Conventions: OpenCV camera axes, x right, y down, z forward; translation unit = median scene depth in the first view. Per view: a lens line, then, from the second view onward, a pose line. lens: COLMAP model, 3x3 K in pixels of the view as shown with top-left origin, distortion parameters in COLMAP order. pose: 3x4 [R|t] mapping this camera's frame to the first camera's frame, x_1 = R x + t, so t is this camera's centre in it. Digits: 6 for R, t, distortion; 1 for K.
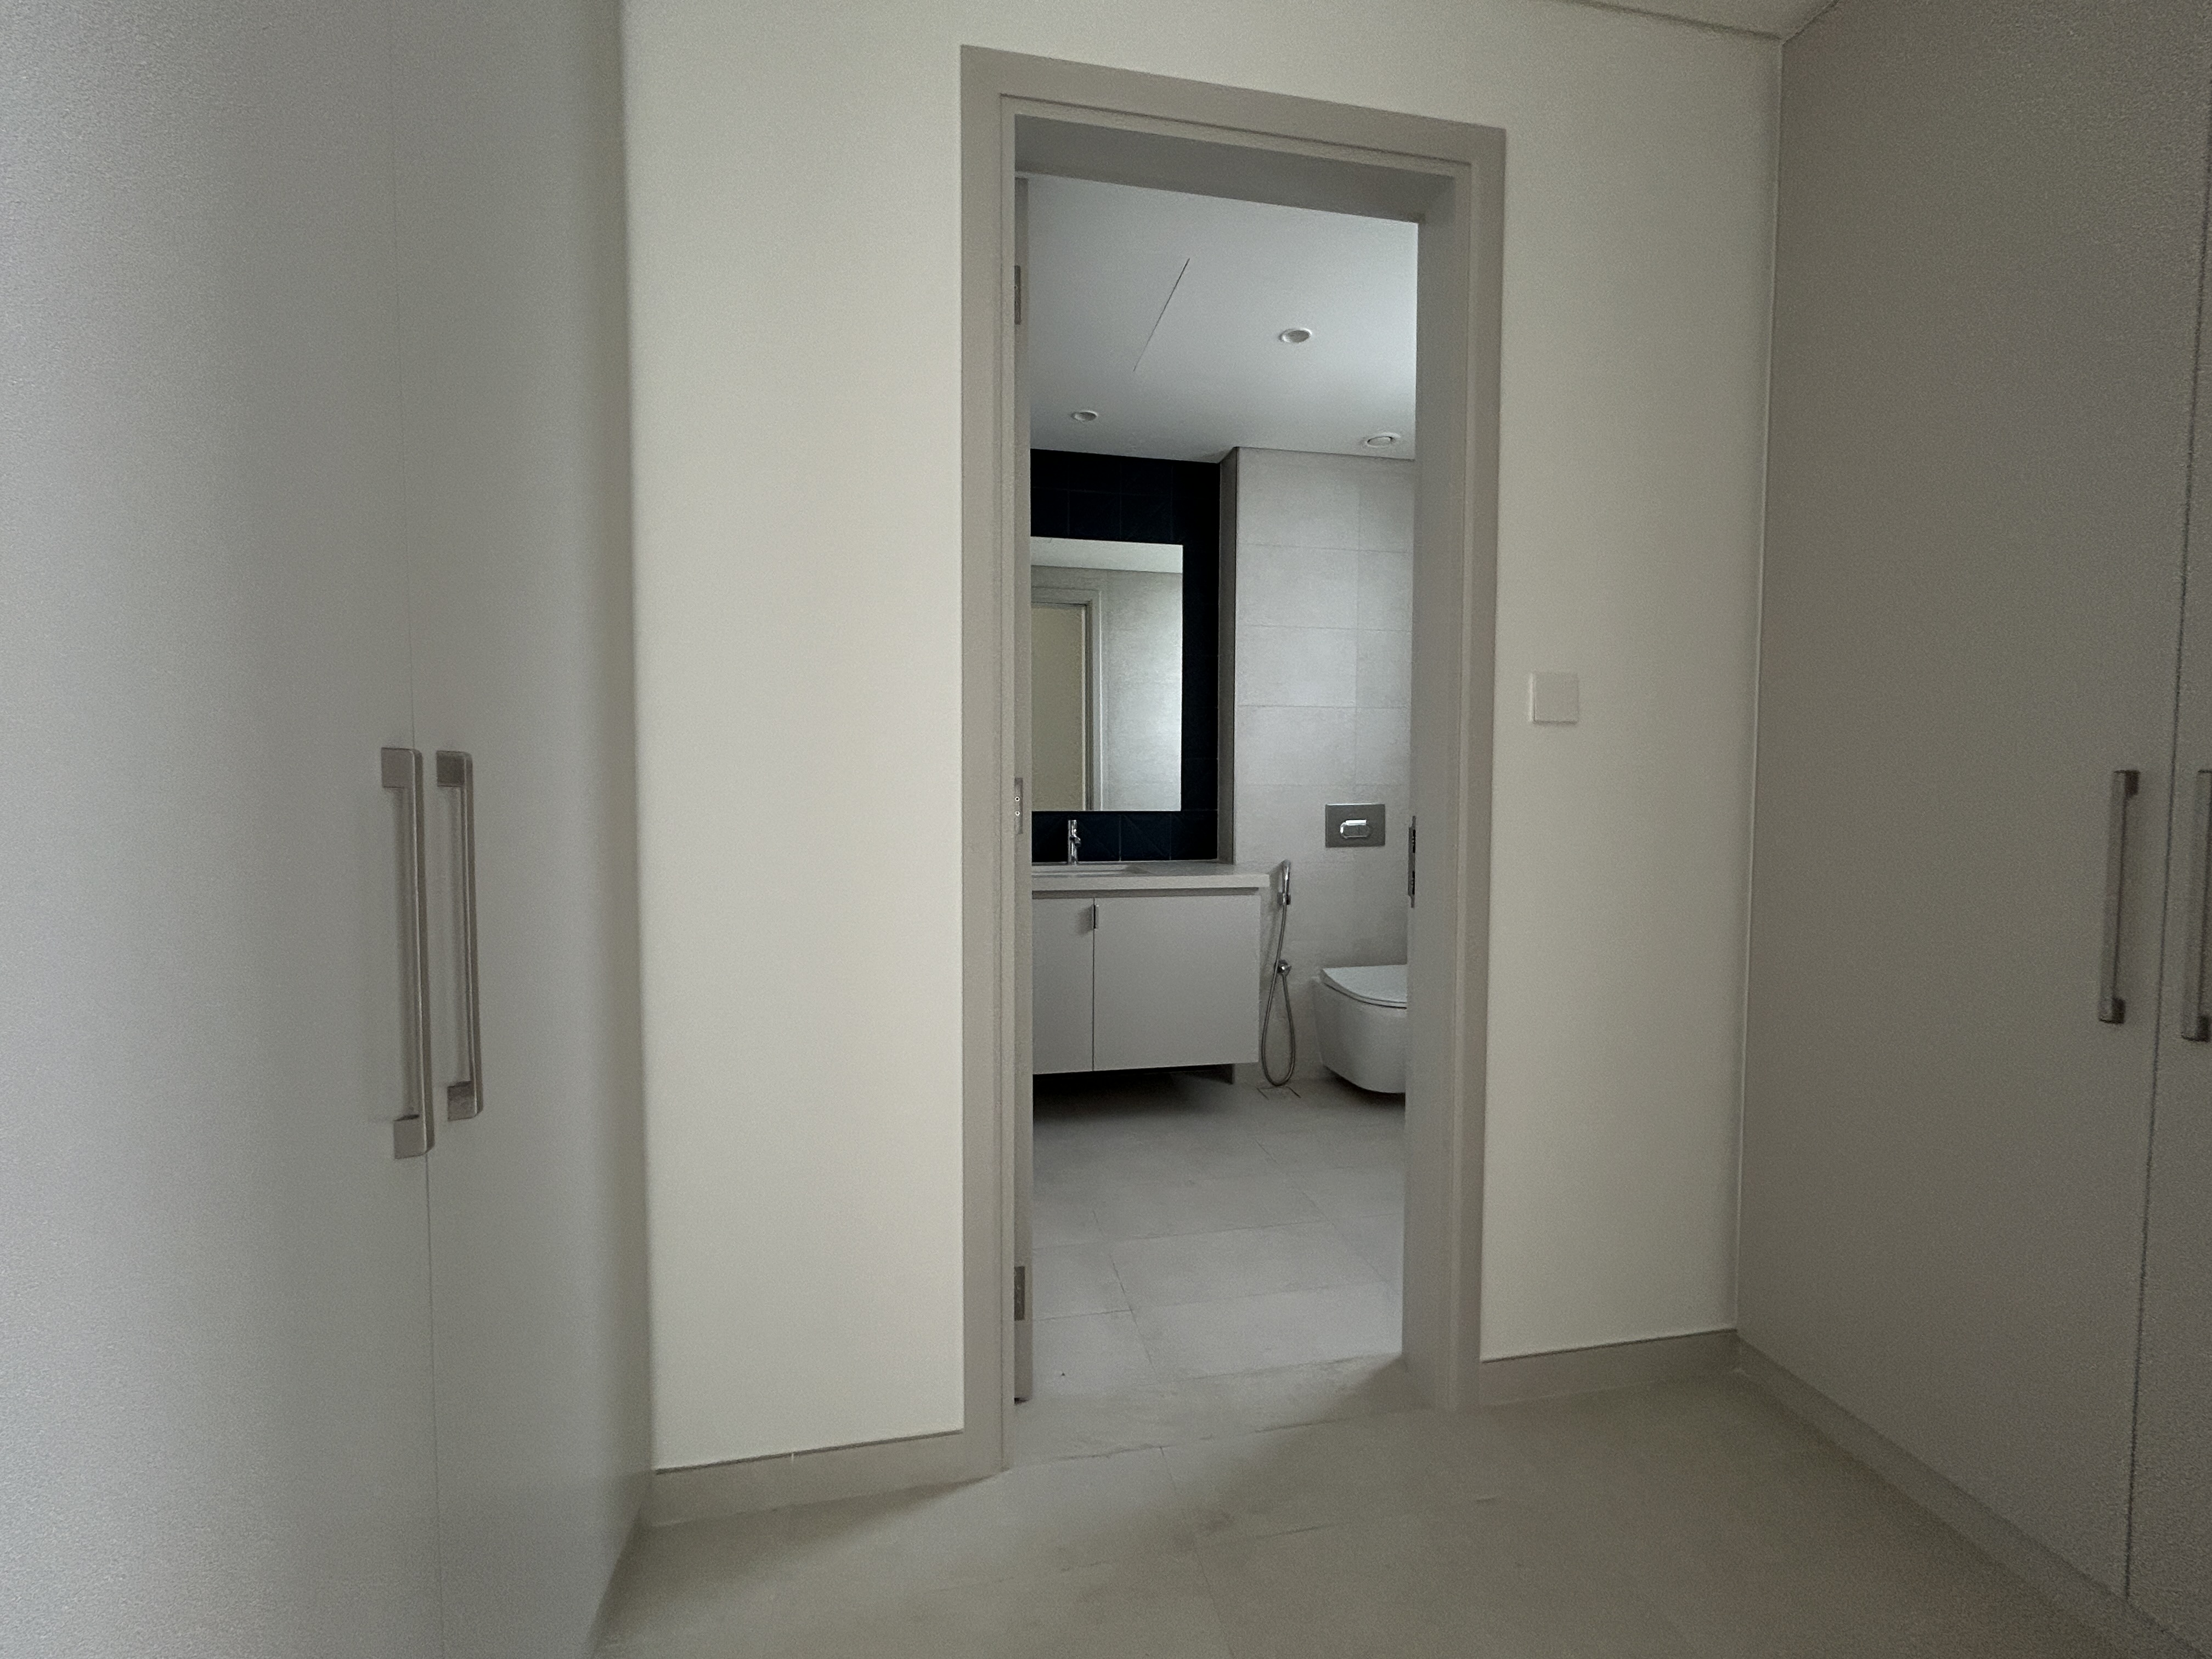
lens RADIAL K [[906.2, 0, 1105.0], [0, 906.2, 820.4], [0, 0, 1]] dist [0.004118, 0.000386]
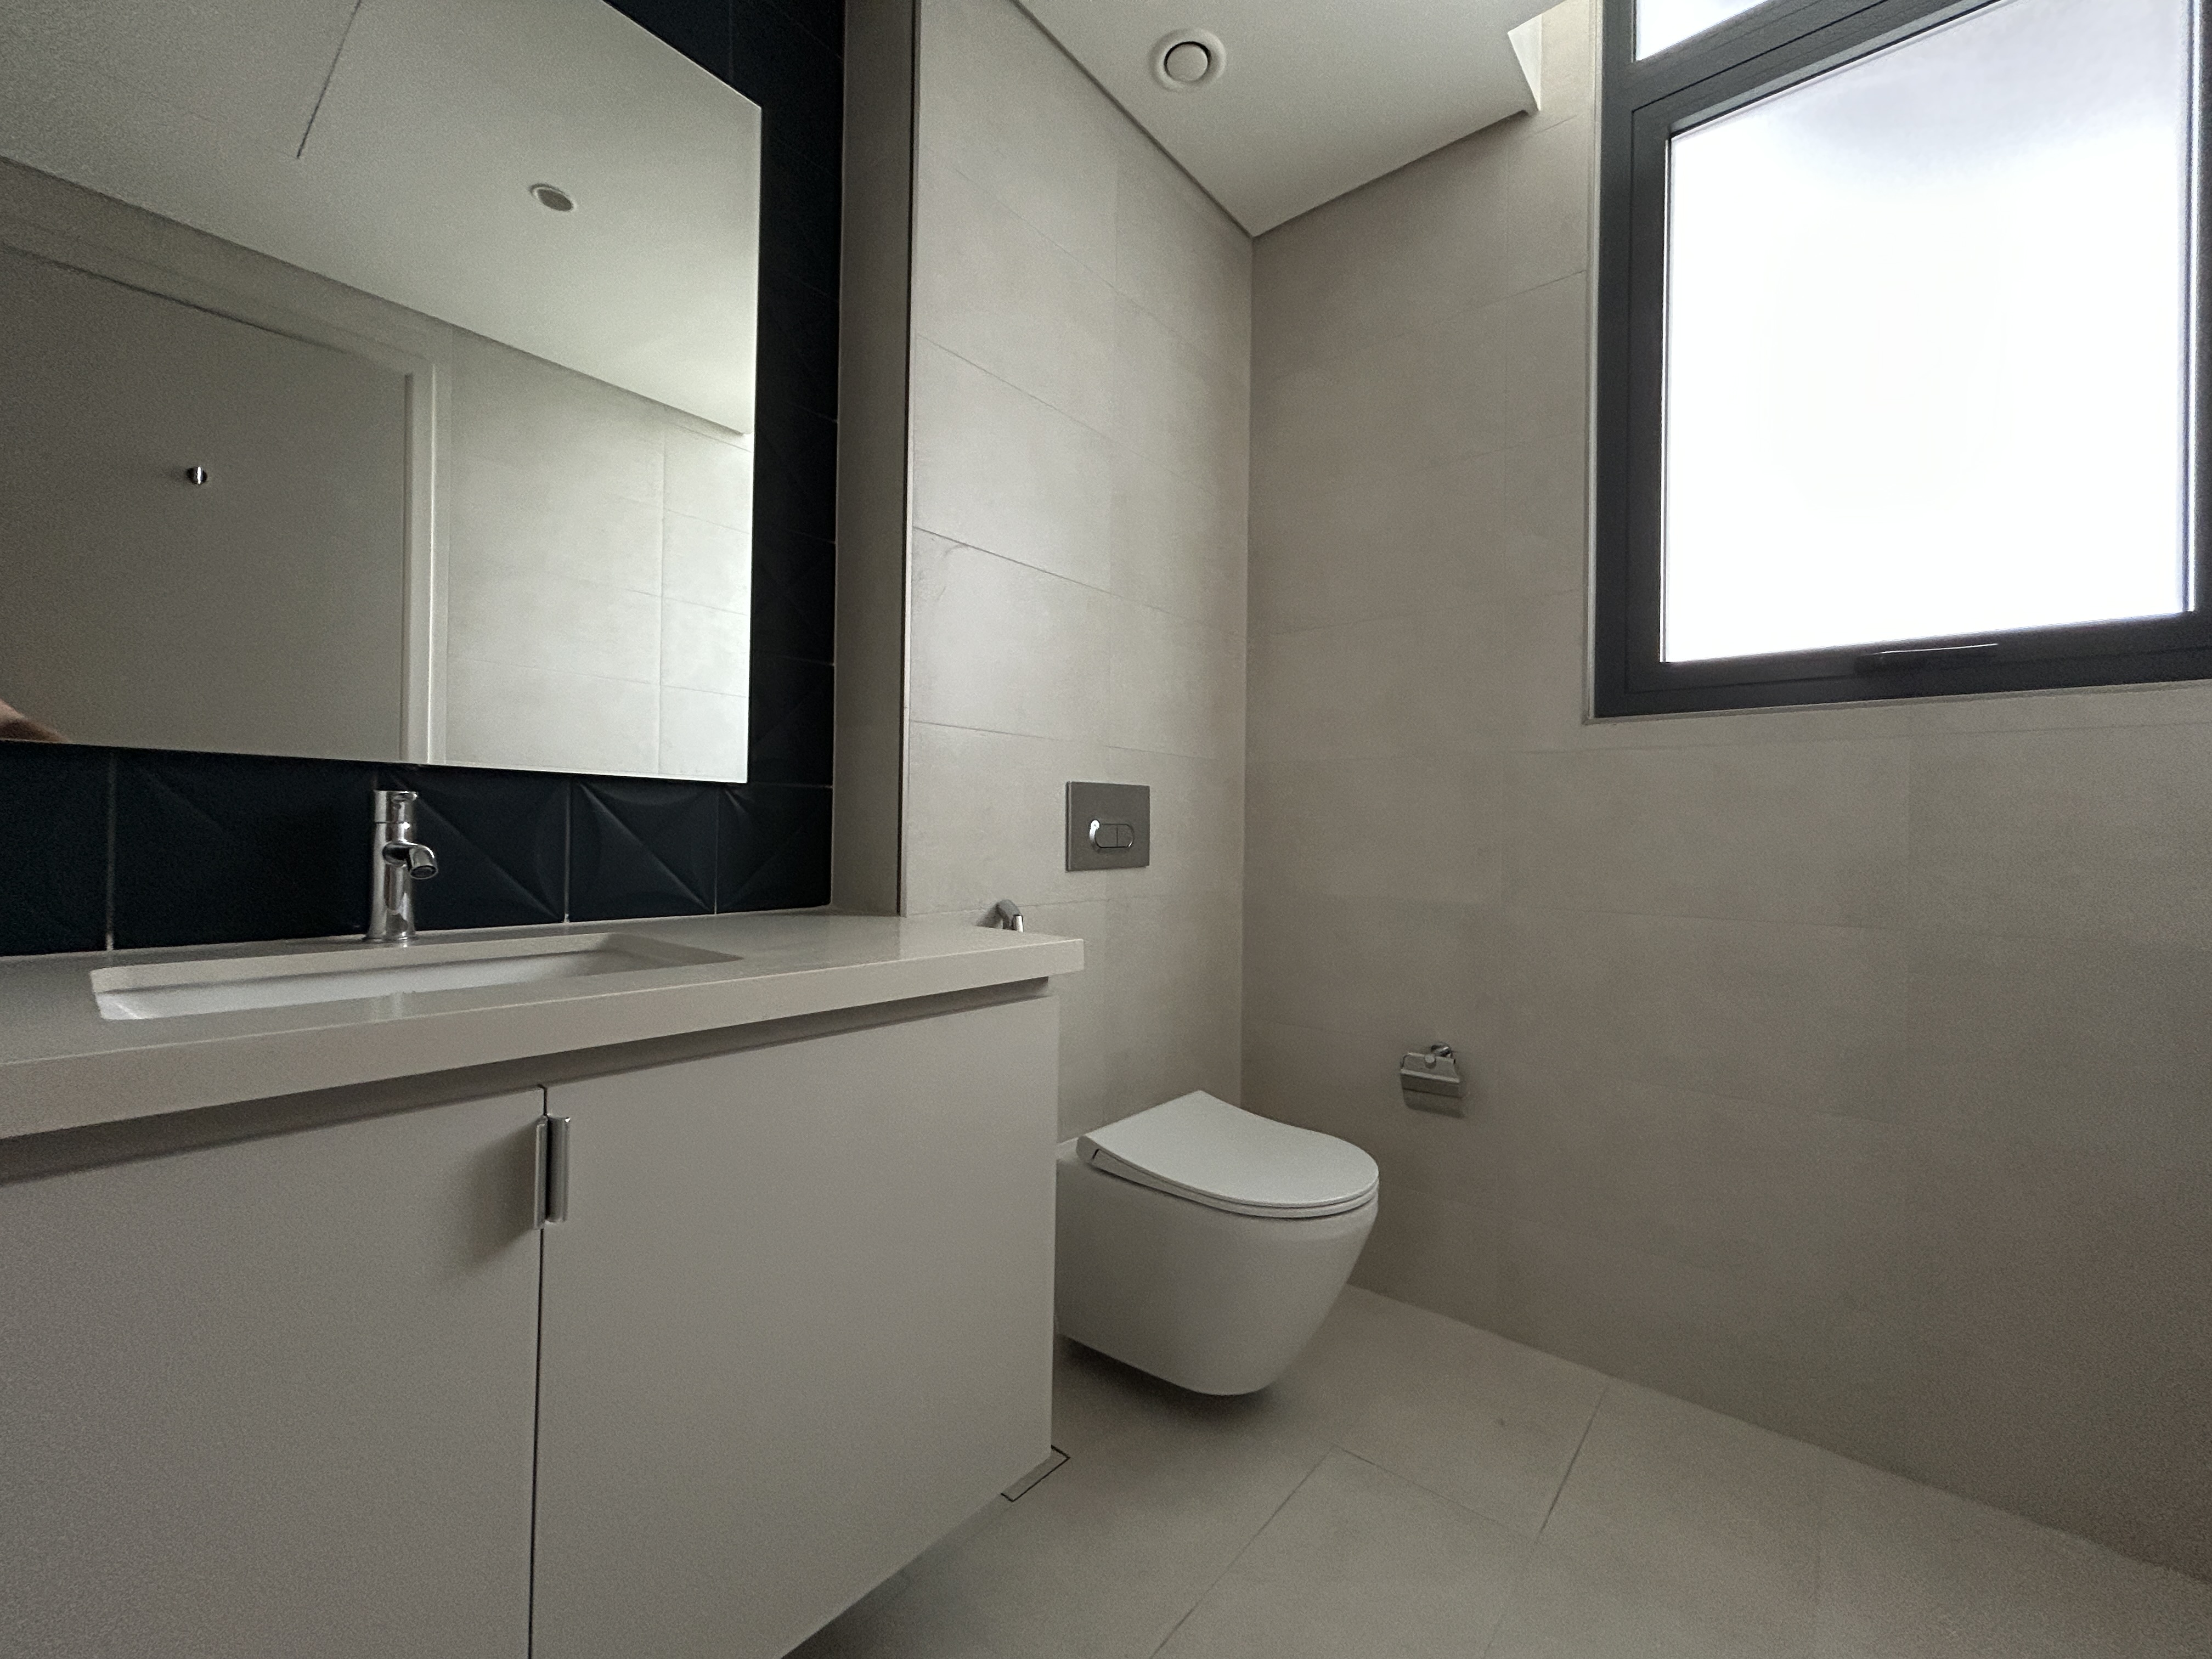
lens RADIAL K [[906.2, 0, 1119.7], [0, 906.2, 821.3], [0, 0, 1]] dist [0.004118, 0.000386]
pose [[0.773885, 0.017096, 0.633095, -0.039556], [0.014813, 0.998874, -0.045081, 0.025808], [-0.633153, 0.044265, 0.772760, 0.613865]]
